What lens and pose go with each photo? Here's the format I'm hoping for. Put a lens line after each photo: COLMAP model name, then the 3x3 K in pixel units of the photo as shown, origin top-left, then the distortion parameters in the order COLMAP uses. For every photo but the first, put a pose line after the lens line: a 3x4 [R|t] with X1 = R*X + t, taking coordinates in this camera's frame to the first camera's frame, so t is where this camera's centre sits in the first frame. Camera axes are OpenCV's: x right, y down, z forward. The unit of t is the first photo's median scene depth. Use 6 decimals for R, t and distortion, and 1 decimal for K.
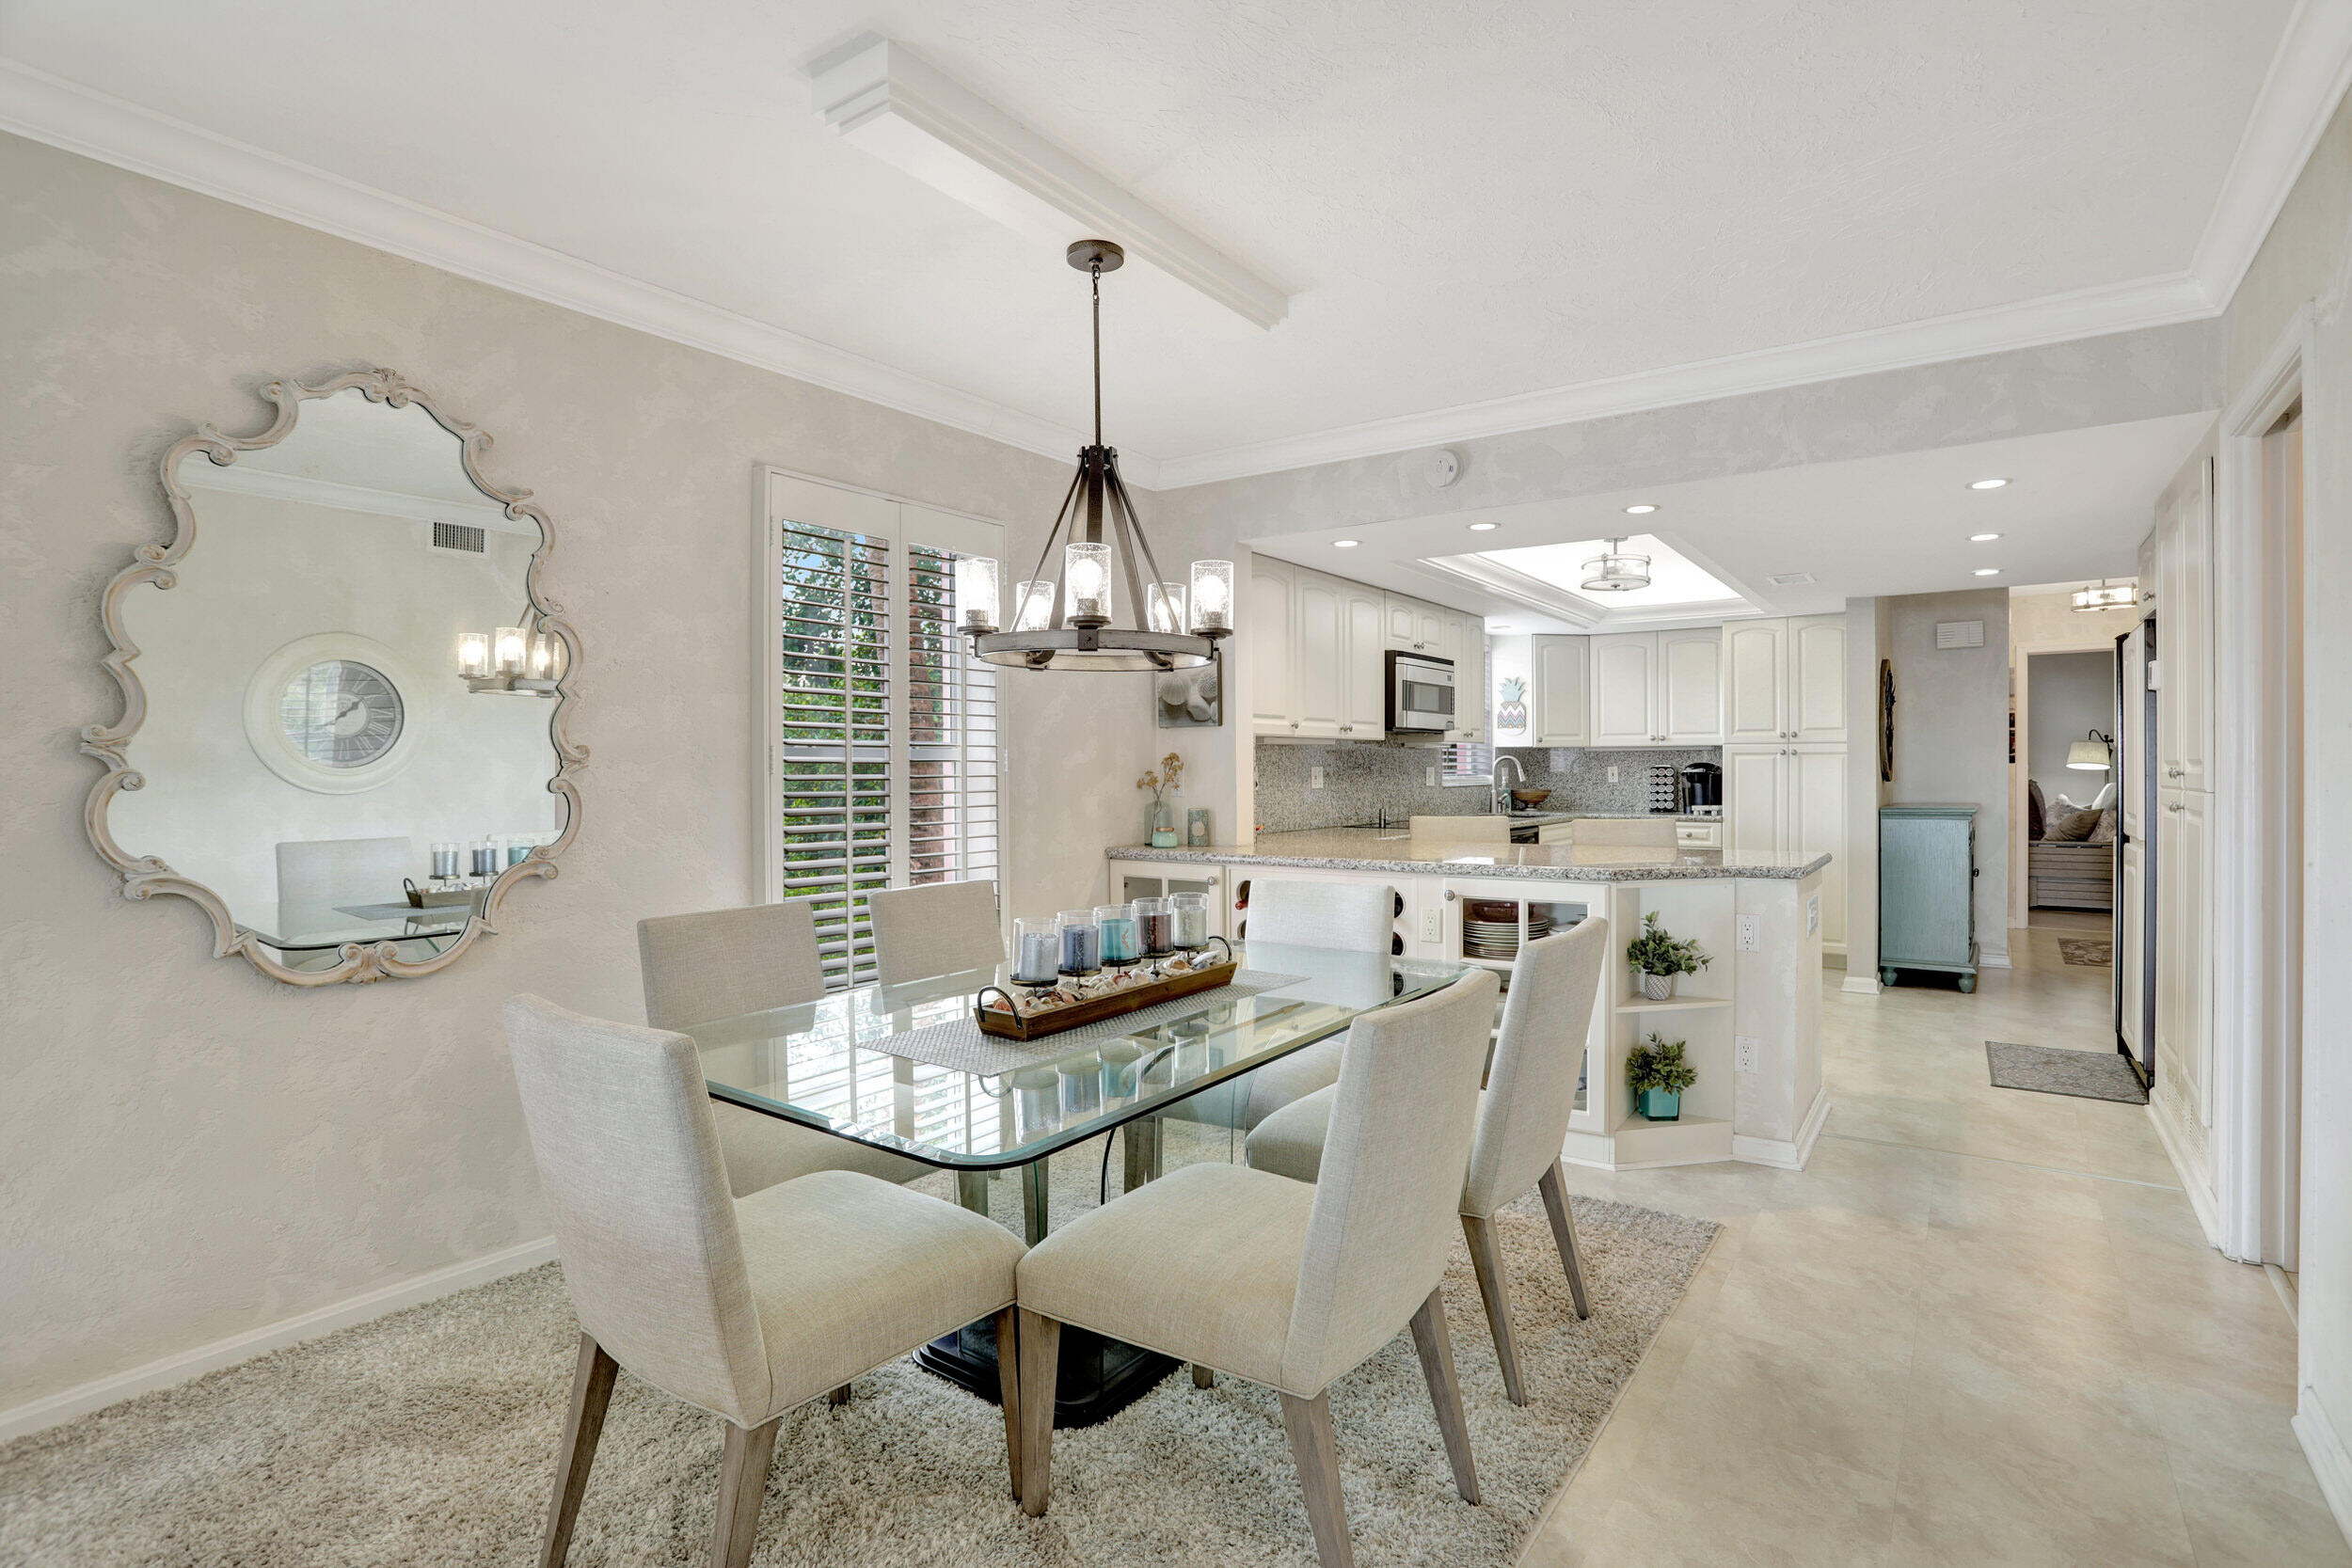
lens RADIAL K [[1149.7, 0, 1178.2], [0, 1149.7, 770.0], [0, 0, 1]] dist [-0.068999, 0.026242]
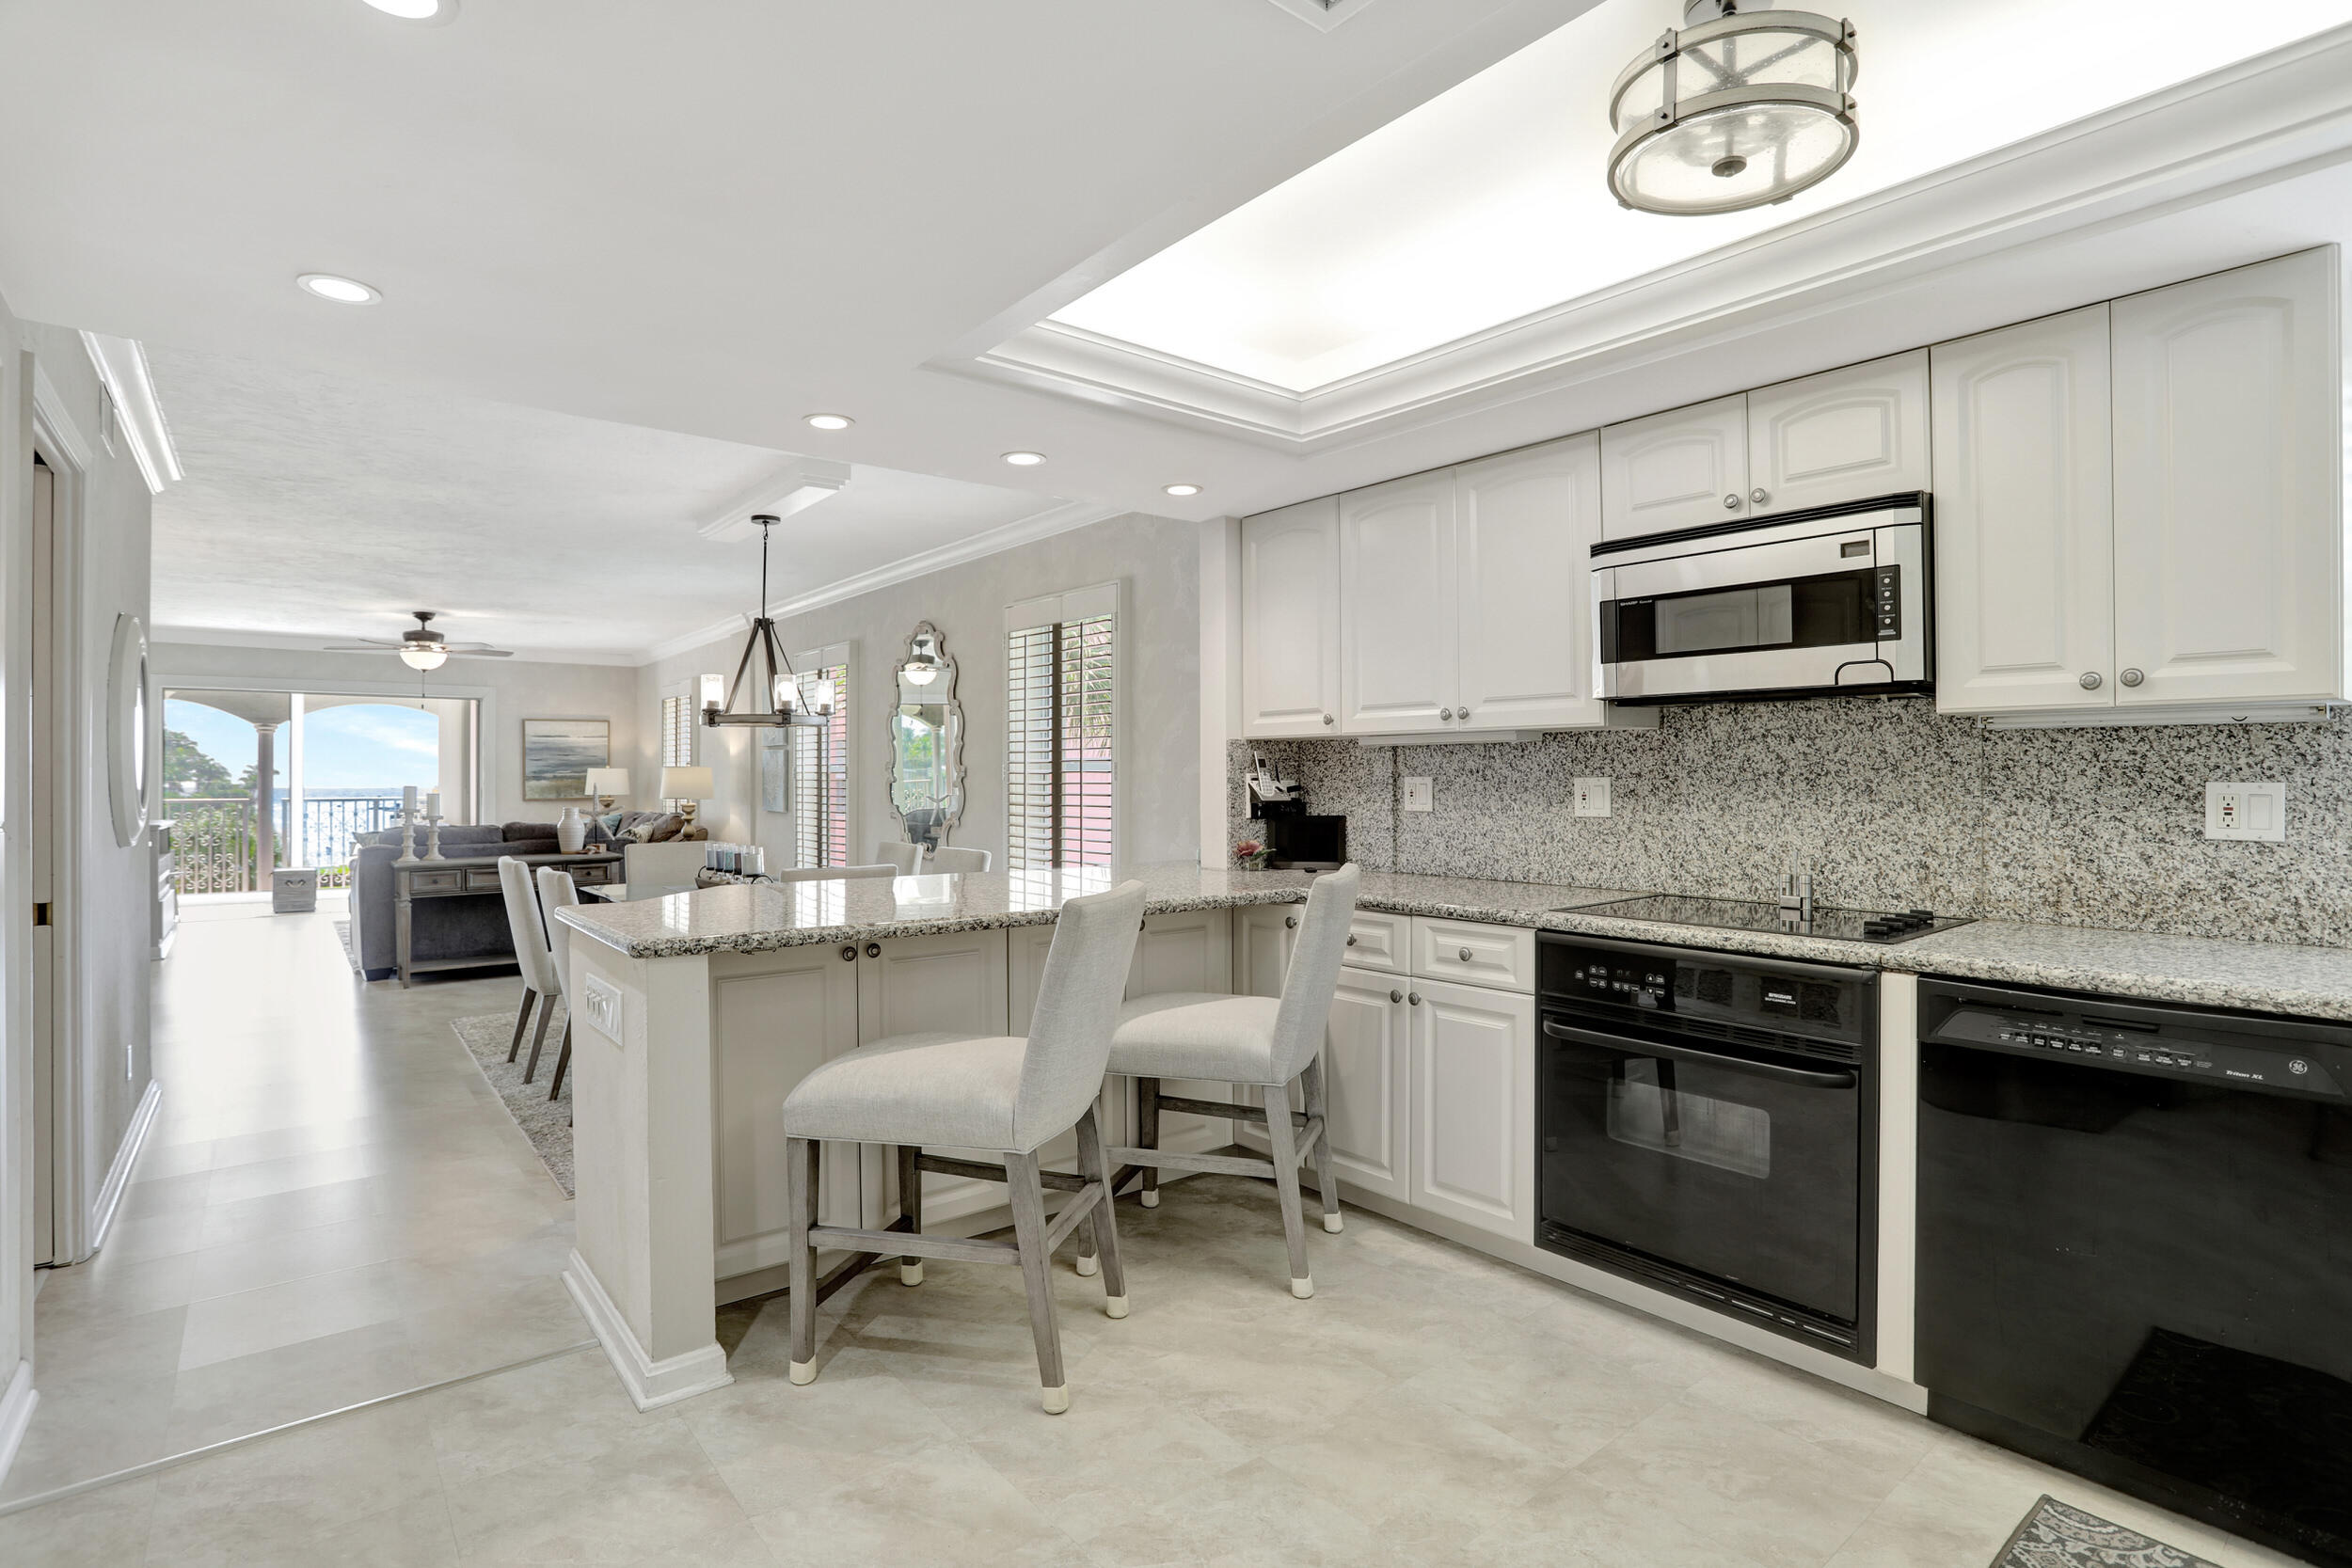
lens RADIAL K [[1149.7, 0, 1189.0], [0, 1149.7, 779.5], [0, 0, 1]] dist [-0.068999, 0.026242]
pose [[-0.251968, 0.009322, -0.967691, 0.635912], [-0.000223, 0.999953, 0.009691, -0.006744], [0.967735, 0.002658, -0.251954, 0.855273]]
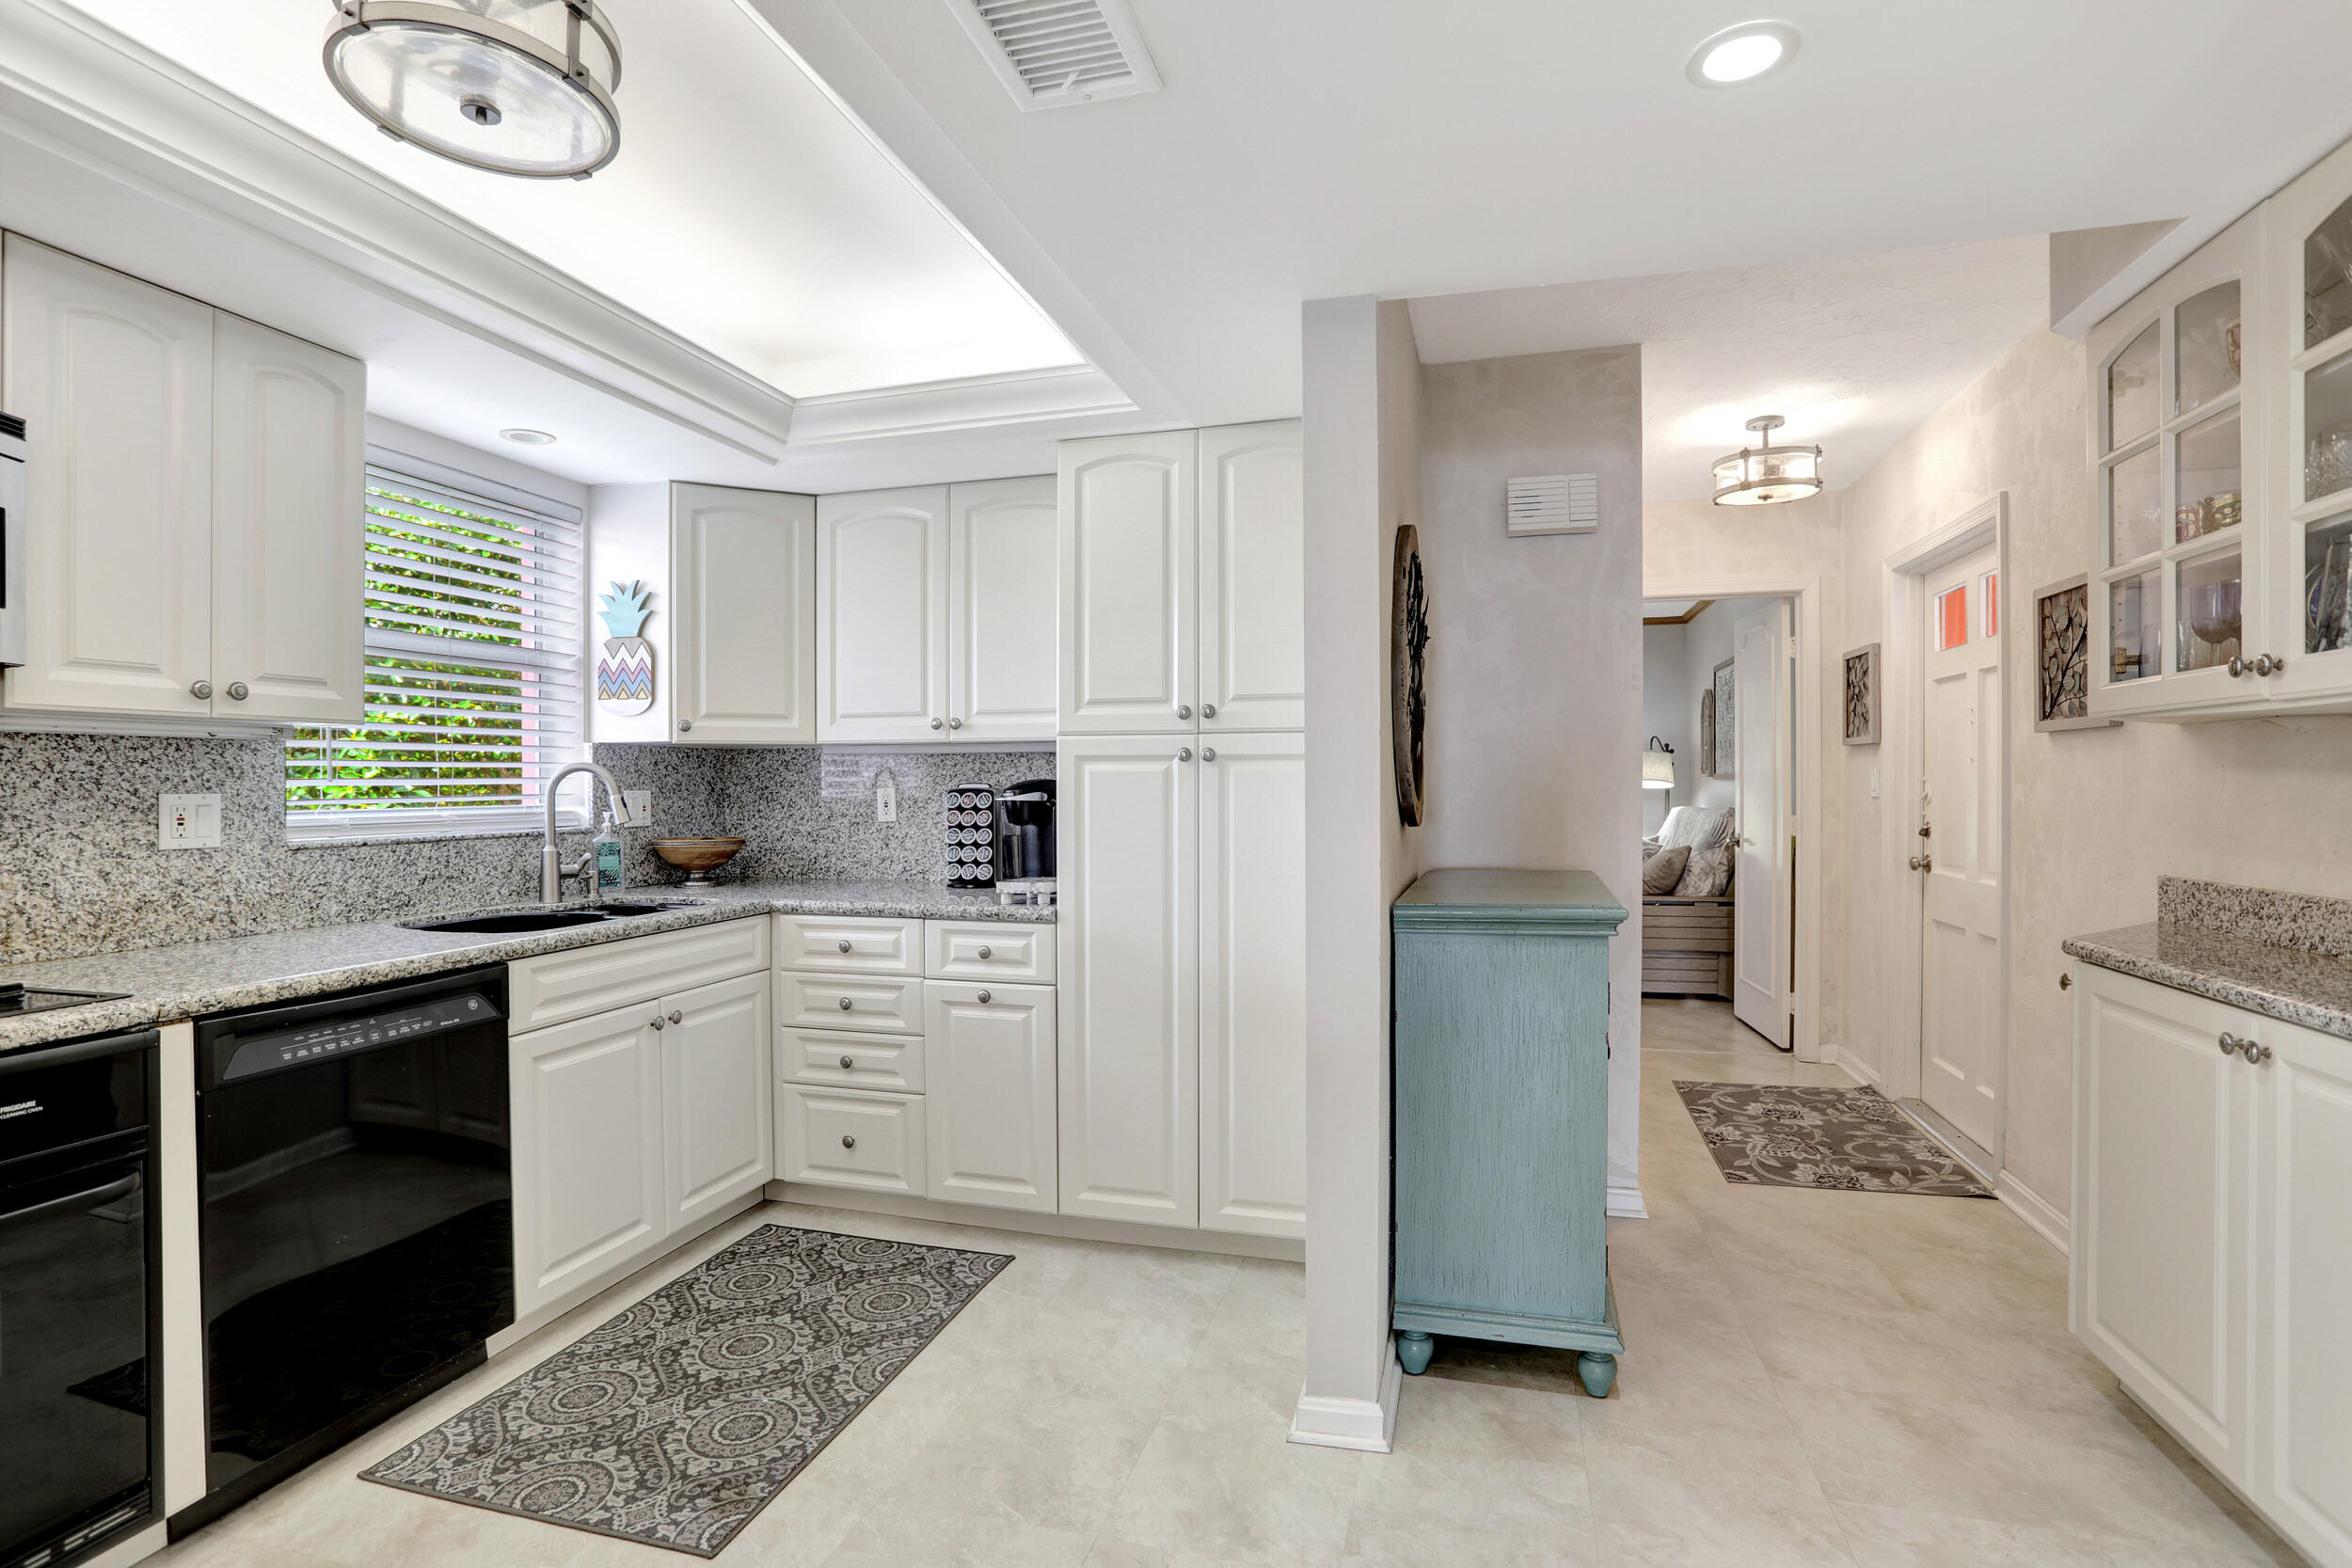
lens RADIAL K [[1149.7, 0, 1170.1], [0, 1149.7, 781.2], [0, 0, 1]] dist [-0.068999, 0.026242]
pose [[0.938289, -0.000288, 0.345852, 0.405045], [0.001462, 0.999994, -0.003136, -0.005134], [-0.345849, 0.003448, 0.938284, 0.638707]]
